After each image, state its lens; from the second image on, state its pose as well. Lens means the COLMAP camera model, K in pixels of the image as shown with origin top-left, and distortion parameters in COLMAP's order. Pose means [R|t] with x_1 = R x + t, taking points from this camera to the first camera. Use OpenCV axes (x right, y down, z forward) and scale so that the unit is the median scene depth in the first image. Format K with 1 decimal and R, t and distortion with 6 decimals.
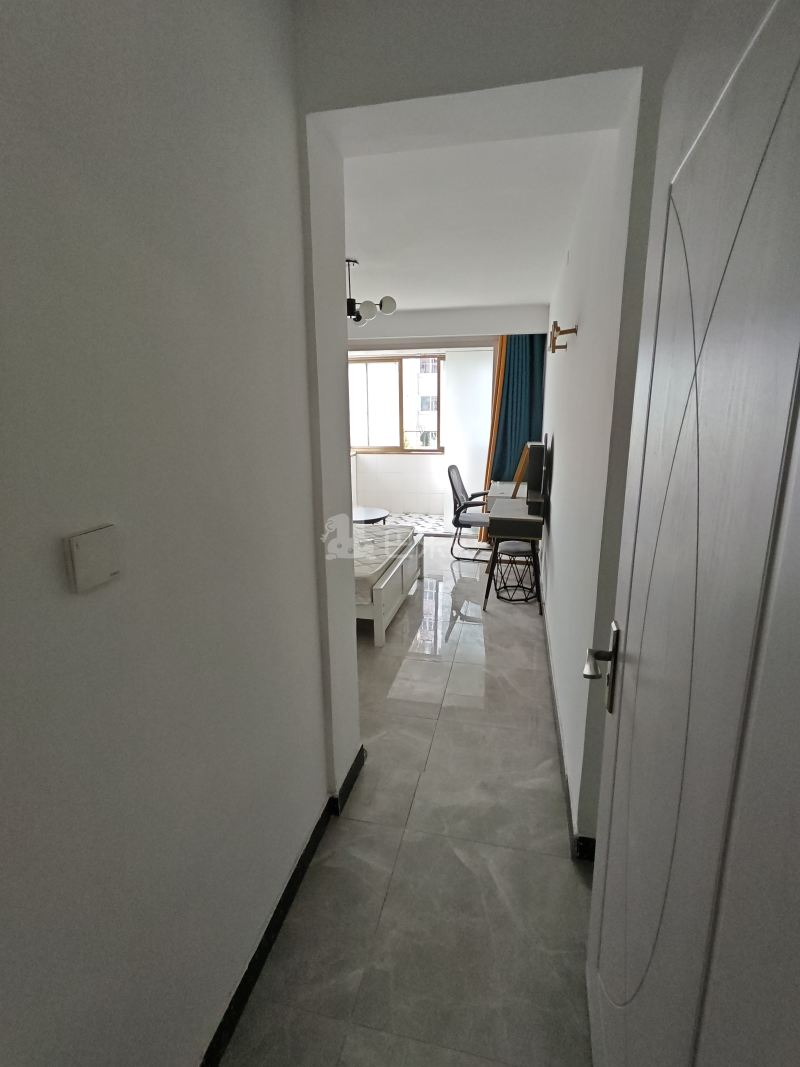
lens RADIAL K [[496.2, 0, 416.1], [0, 496.2, 530.6], [0, 0, 1]] dist [-0.020141, -0.000003]
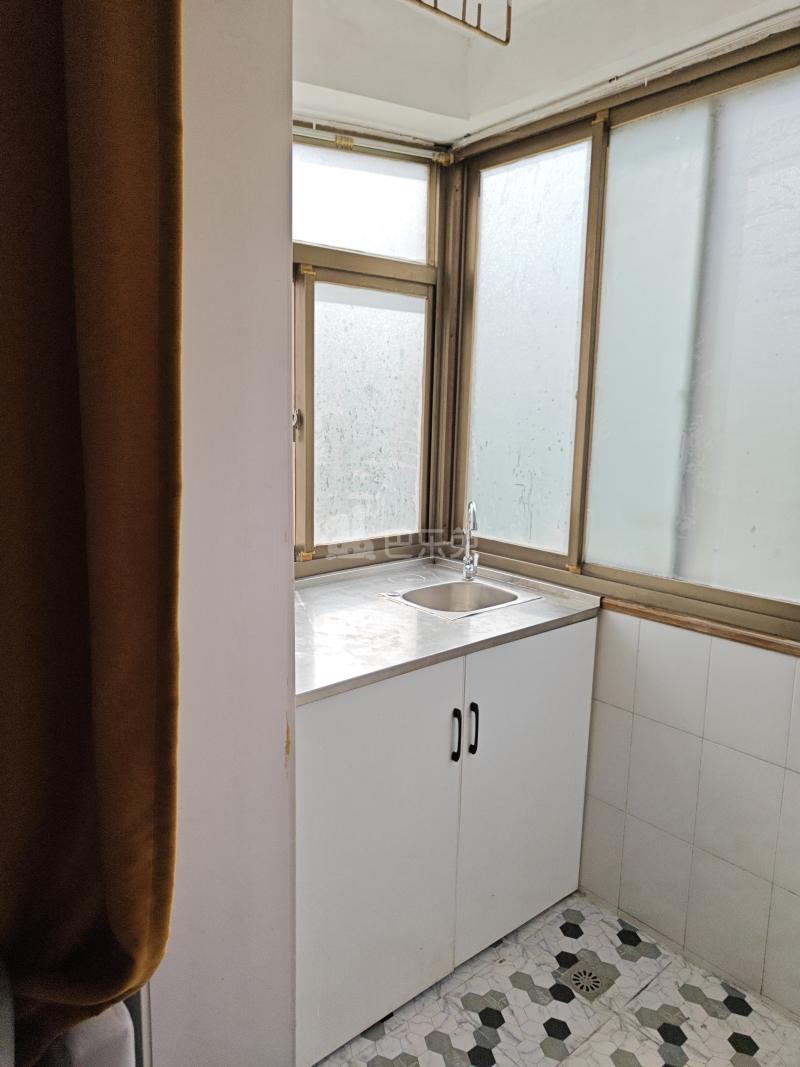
lens RADIAL K [[733.5, 0, 392.3], [0, 733.5, 531.1], [0, 0, 1]] dist [0.008330, 0.002775]
pose [[0.779285, 0.120746, -0.614927, -0.020969], [-0.159694, 0.987130, -0.008547, -0.239474], [0.605980, 0.104861, 0.788538, 1.035490]]
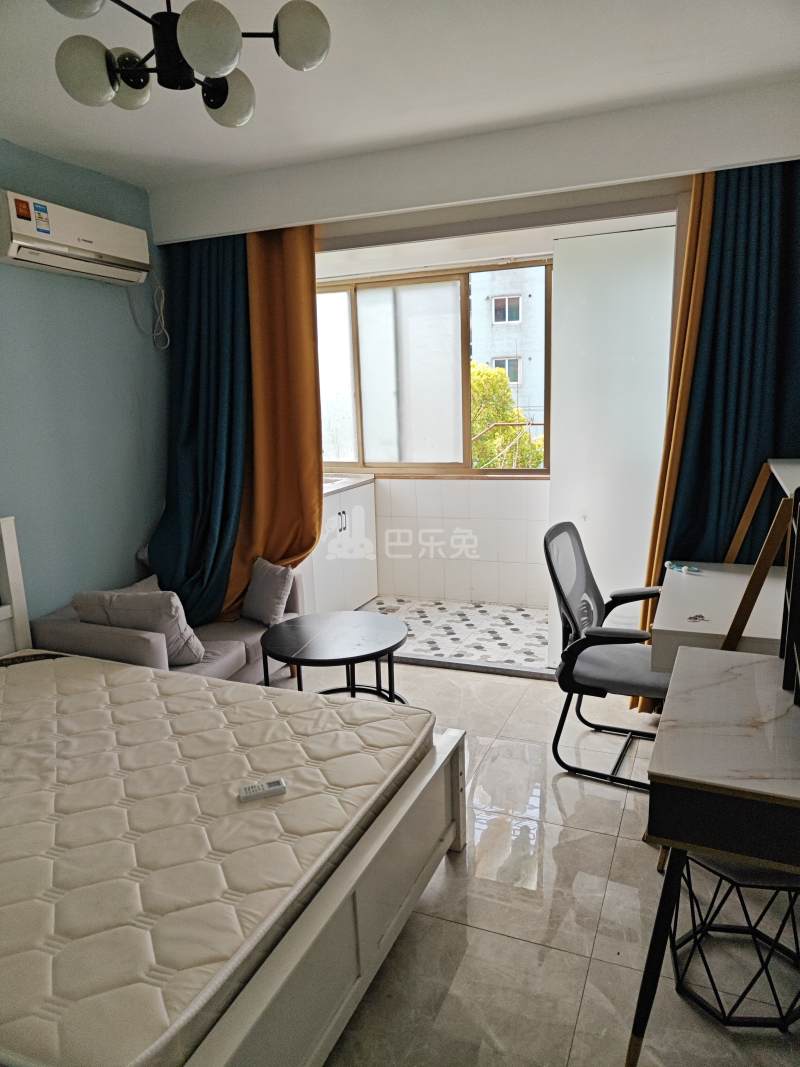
lens RADIAL K [[737.3, 0, 404.7], [0, 737.3, 554.2], [0, 0, 1]] dist [0.038102, -0.045495]
pose [[0.981077, 0.013775, -0.193129, 0.067984], [-0.016102, 0.999815, -0.010485, -0.104251], [0.192949, 0.013397, 0.981117, 0.424550]]
